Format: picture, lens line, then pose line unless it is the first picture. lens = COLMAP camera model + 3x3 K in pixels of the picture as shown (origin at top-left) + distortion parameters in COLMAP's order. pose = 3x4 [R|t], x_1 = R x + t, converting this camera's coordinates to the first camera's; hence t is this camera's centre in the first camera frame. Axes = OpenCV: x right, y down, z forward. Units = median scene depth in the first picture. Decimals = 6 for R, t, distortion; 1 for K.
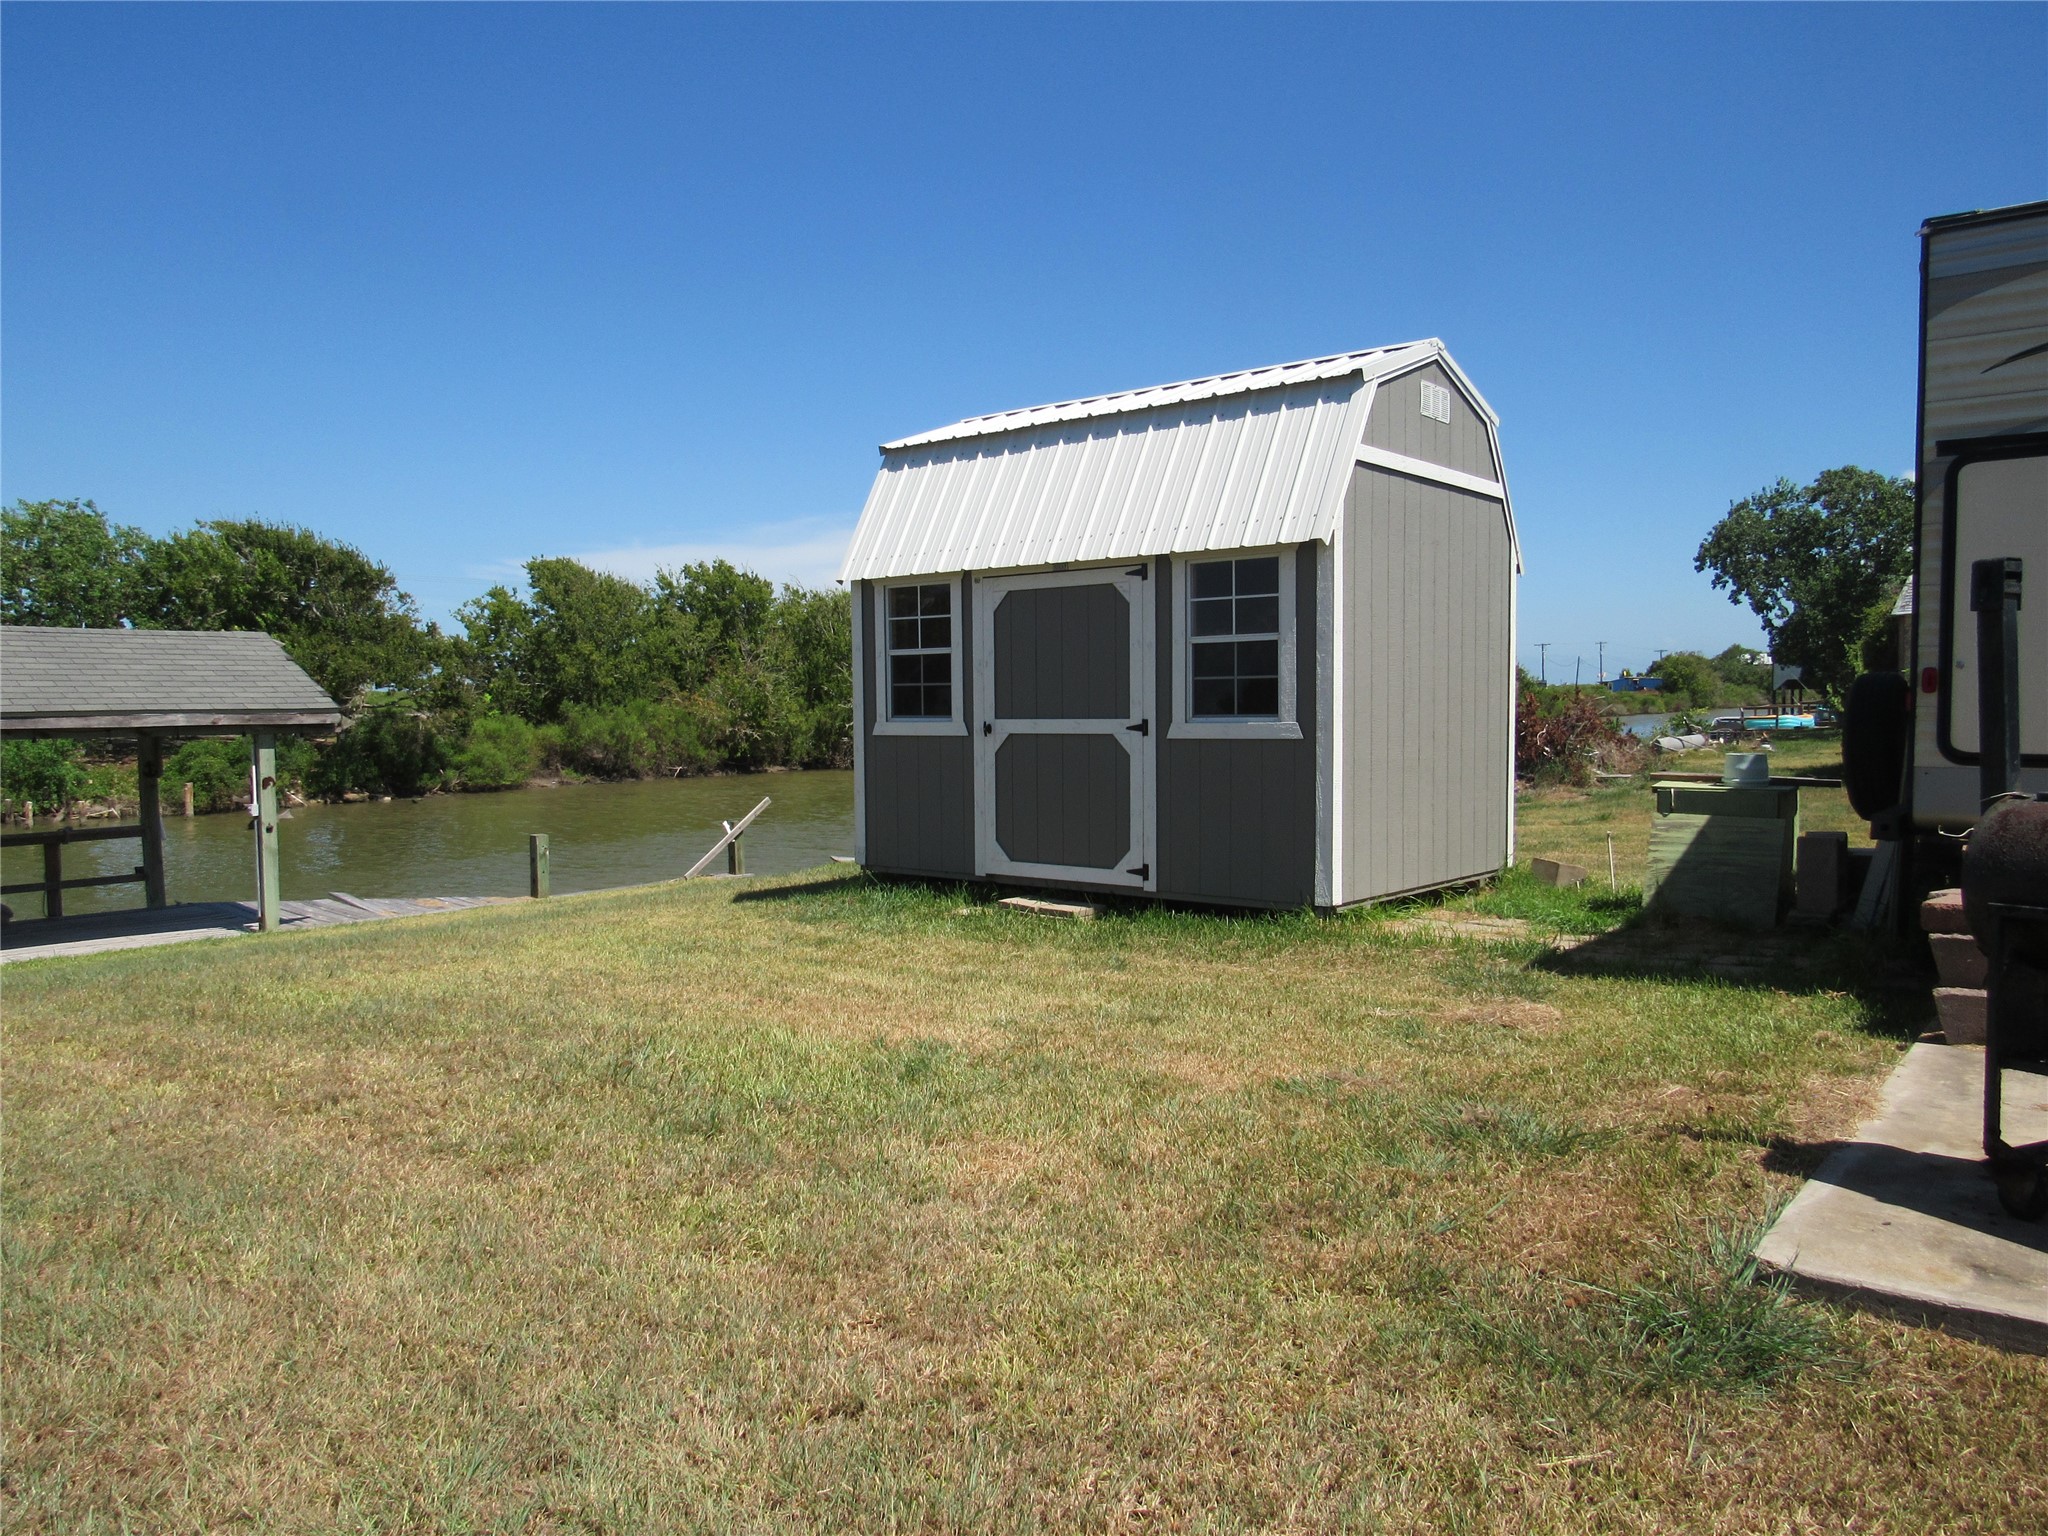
lens RADIAL K [[1458.1, 0, 1022.4], [0, 1458.1, 782.4], [0, 0, 1]] dist [-0.029651, 0.010331]
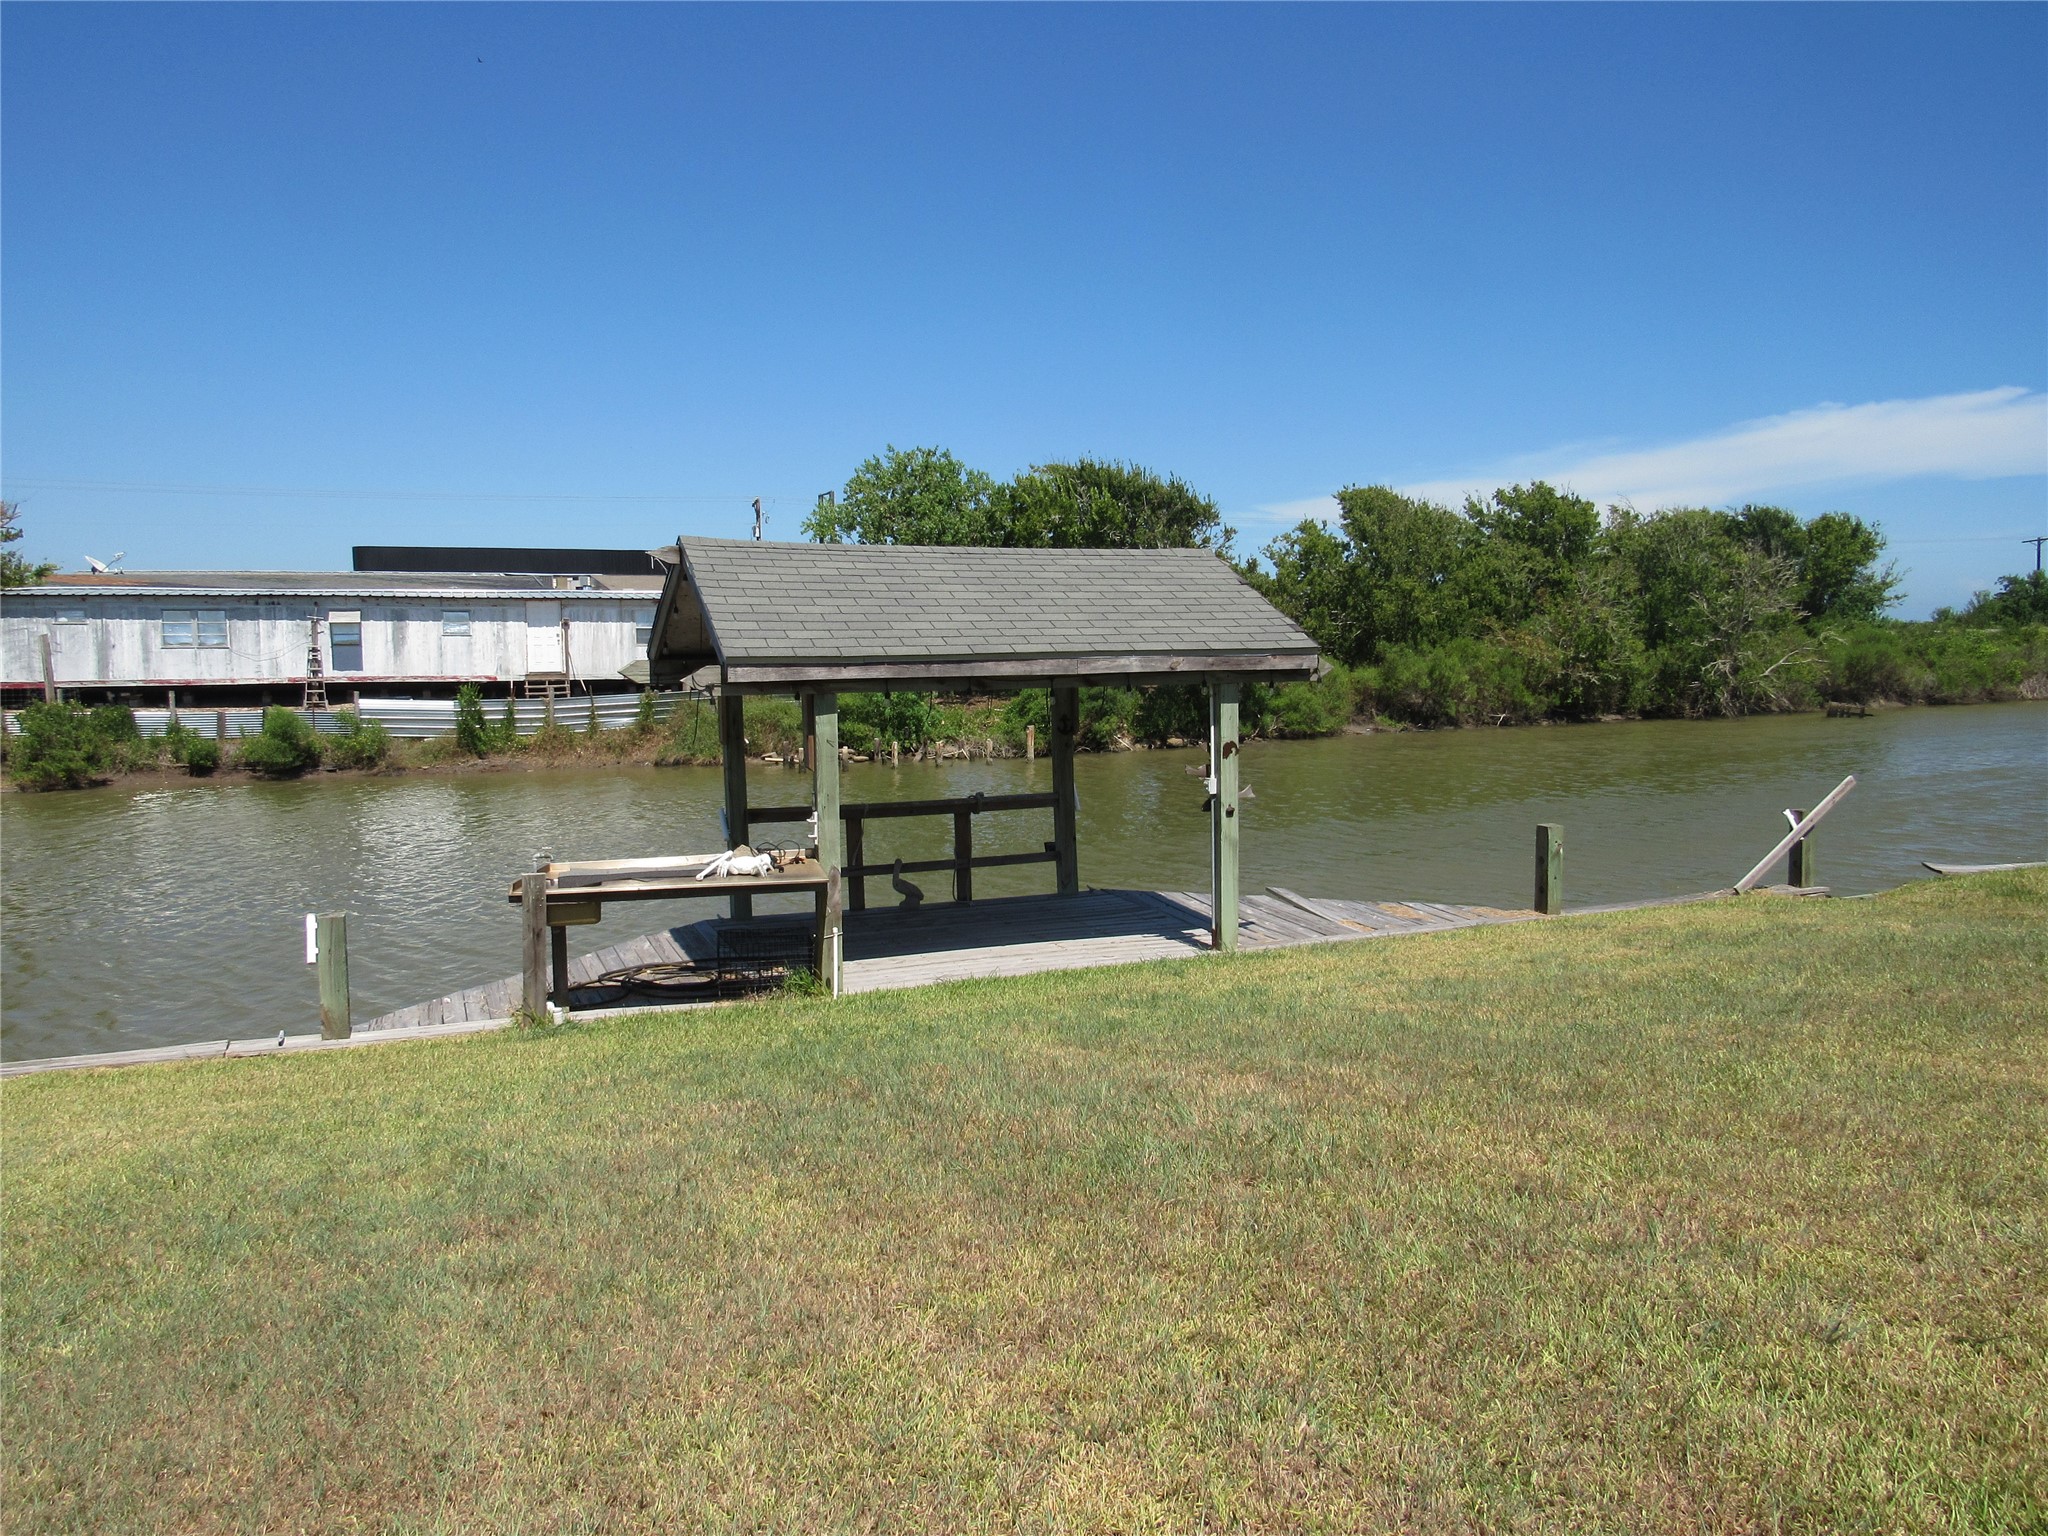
lens RADIAL K [[1458.1, 0, 1021.4], [0, 1458.1, 764.9], [0, 0, 1]] dist [-0.029651, 0.010331]
pose [[0.877546, 0.031169, -0.478477, -0.072317], [-0.017507, 0.999302, 0.032988, -0.004012], [0.479172, -0.020572, 0.877480, 0.083299]]
